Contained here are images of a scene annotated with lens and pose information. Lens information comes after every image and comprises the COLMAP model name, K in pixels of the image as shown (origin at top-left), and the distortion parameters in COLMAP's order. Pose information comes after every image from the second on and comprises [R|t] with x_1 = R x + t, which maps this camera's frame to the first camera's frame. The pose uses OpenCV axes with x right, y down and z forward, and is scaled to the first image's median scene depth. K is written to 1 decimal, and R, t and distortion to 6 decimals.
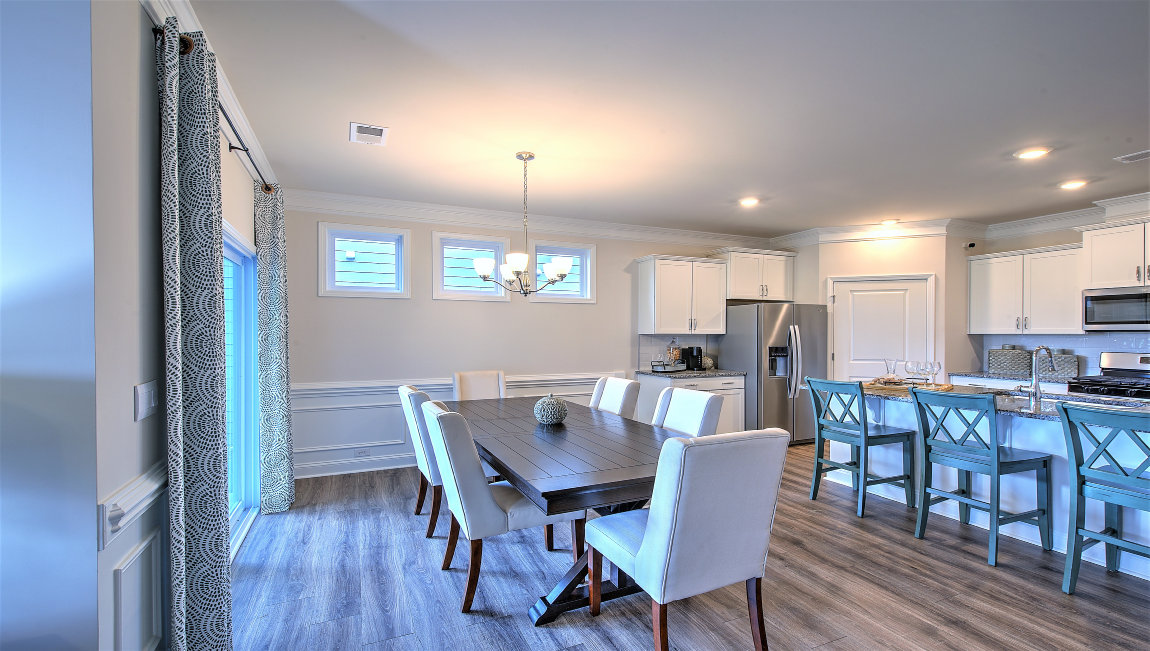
lens RADIAL K [[500.9, 0, 580.5], [0, 500.9, 336.2], [0, 0, 1]] dist [0.009581, -0.000345]
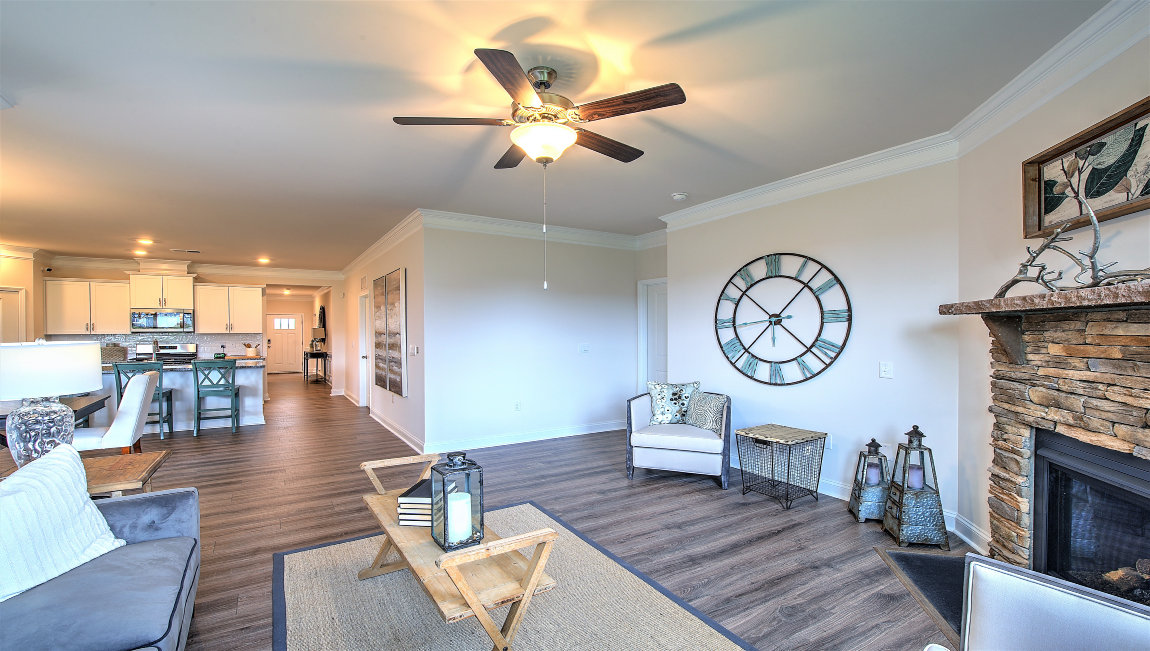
lens RADIAL K [[500.9, 0, 580.5], [0, 500.9, 336.2], [0, 0, 1]] dist [0.009581, -0.000345]
pose [[-0.126850, -0.008990, 0.991881, -0.779689], [0.011595, 0.999877, 0.010545, 0.002492], [-0.991854, 0.012839, -0.126730, -0.260728]]
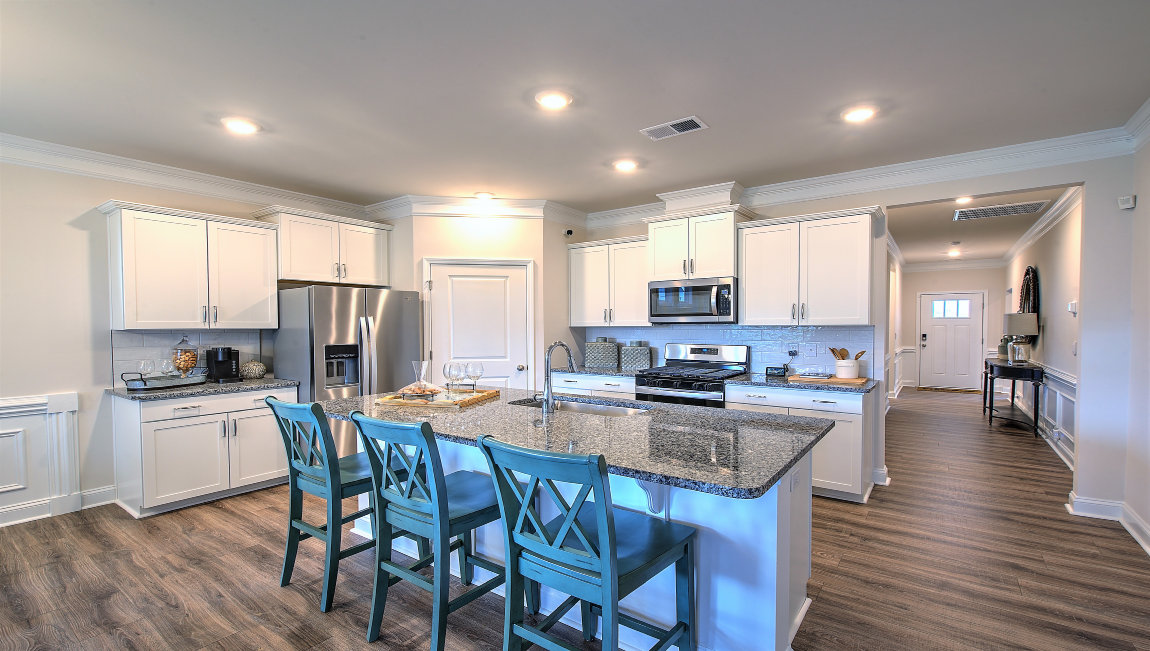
lens RADIAL K [[500.9, 0, 580.5], [0, 500.9, 336.2], [0, 0, 1]] dist [0.009581, -0.000345]
pose [[0.869830, -0.015112, 0.493121, 0.330906], [0.007992, 0.999831, 0.016544, -0.001894], [-0.493288, -0.010450, 0.869803, 0.175259]]
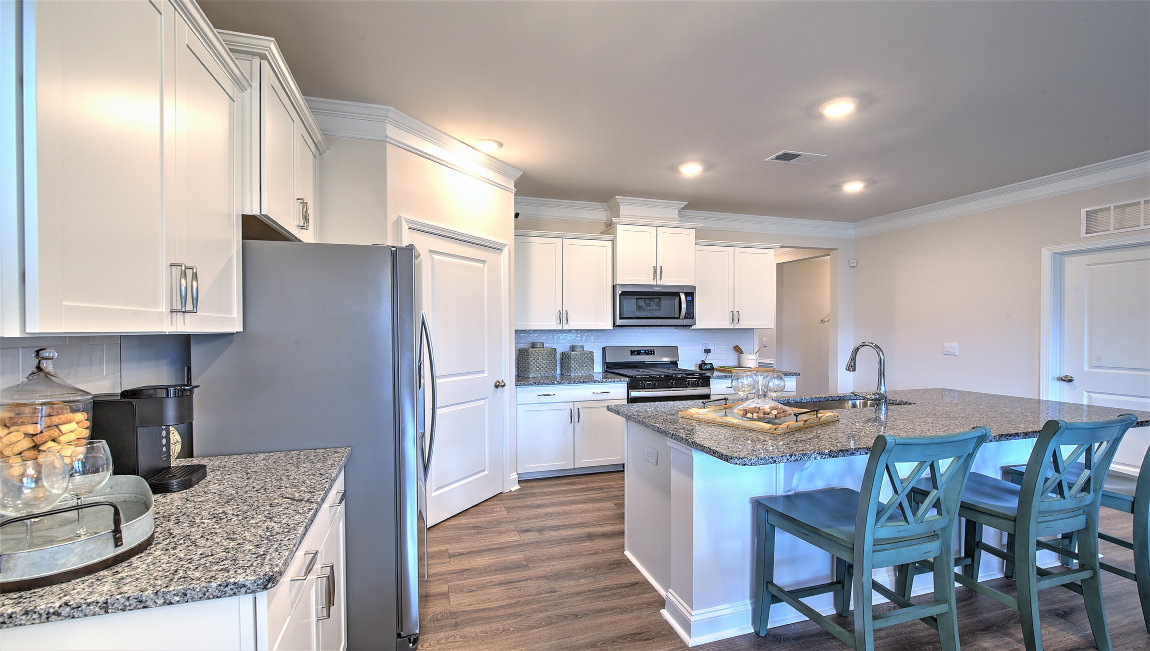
lens RADIAL K [[500.9, 0, 580.5], [0, 500.9, 336.2], [0, 0, 1]] dist [0.009581, -0.000345]
pose [[0.116234, -0.014764, 0.993112, 0.017984], [0.010488, 0.999852, 0.013637, -0.003875], [-0.993167, 0.008830, 0.116371, 0.816899]]
